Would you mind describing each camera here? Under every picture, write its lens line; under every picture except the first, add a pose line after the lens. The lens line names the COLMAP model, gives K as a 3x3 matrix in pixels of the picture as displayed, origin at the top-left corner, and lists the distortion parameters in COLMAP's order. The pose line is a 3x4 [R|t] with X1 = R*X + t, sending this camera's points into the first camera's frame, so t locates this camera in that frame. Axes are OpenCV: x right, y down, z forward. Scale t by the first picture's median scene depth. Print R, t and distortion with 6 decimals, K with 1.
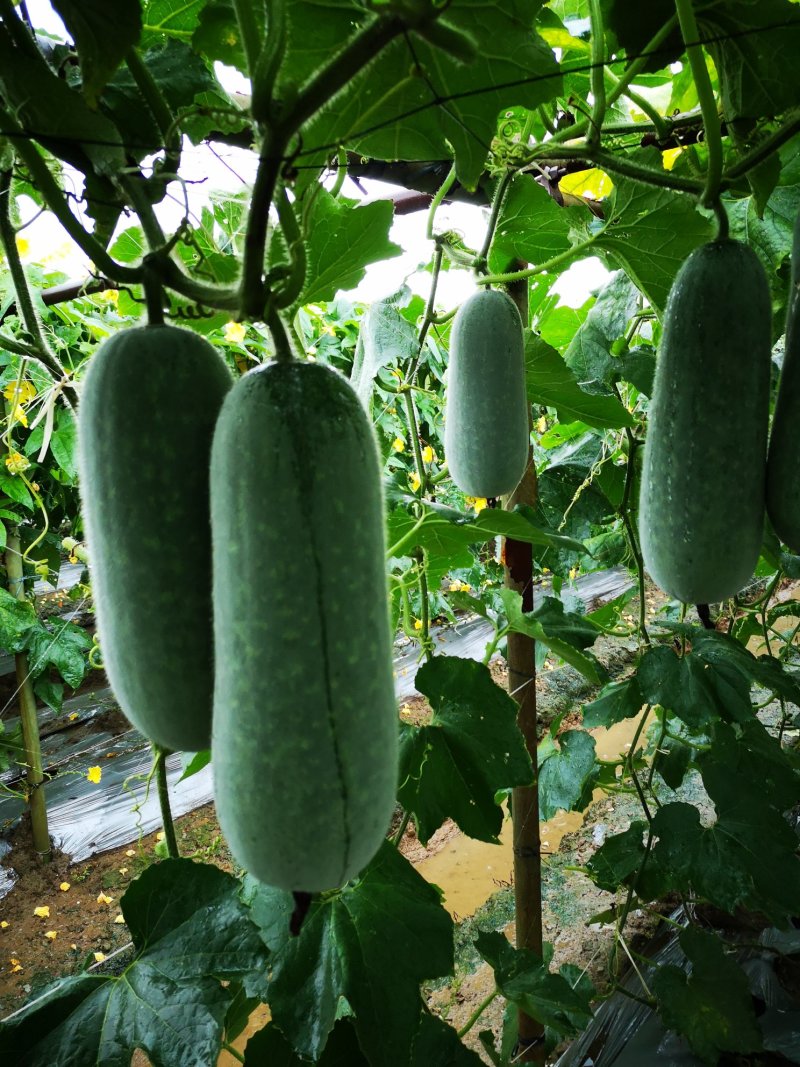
lens RADIAL K [[846.2, 0, 401.9], [0, 846.2, 531.9], [0, 0, 1]] dist [0.127579, -0.168287]
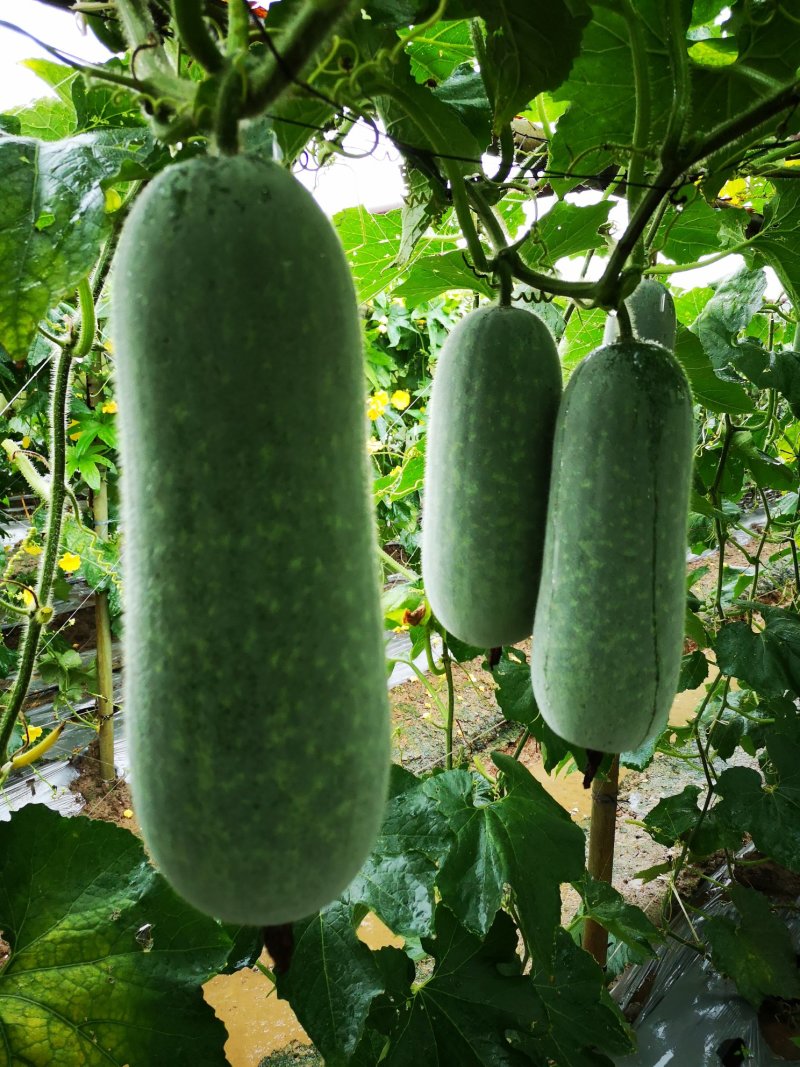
lens RADIAL K [[851.9, 0, 400.0], [0, 851.9, 533.5], [0, 0, 1]] dist [0.117444, -0.160760]
pose [[0.997671, 0.067531, -0.009642, -0.211065], [-0.067192, 0.997229, 0.031915, 0.032633], [0.011770, -0.031193, 0.999444, -0.144084]]
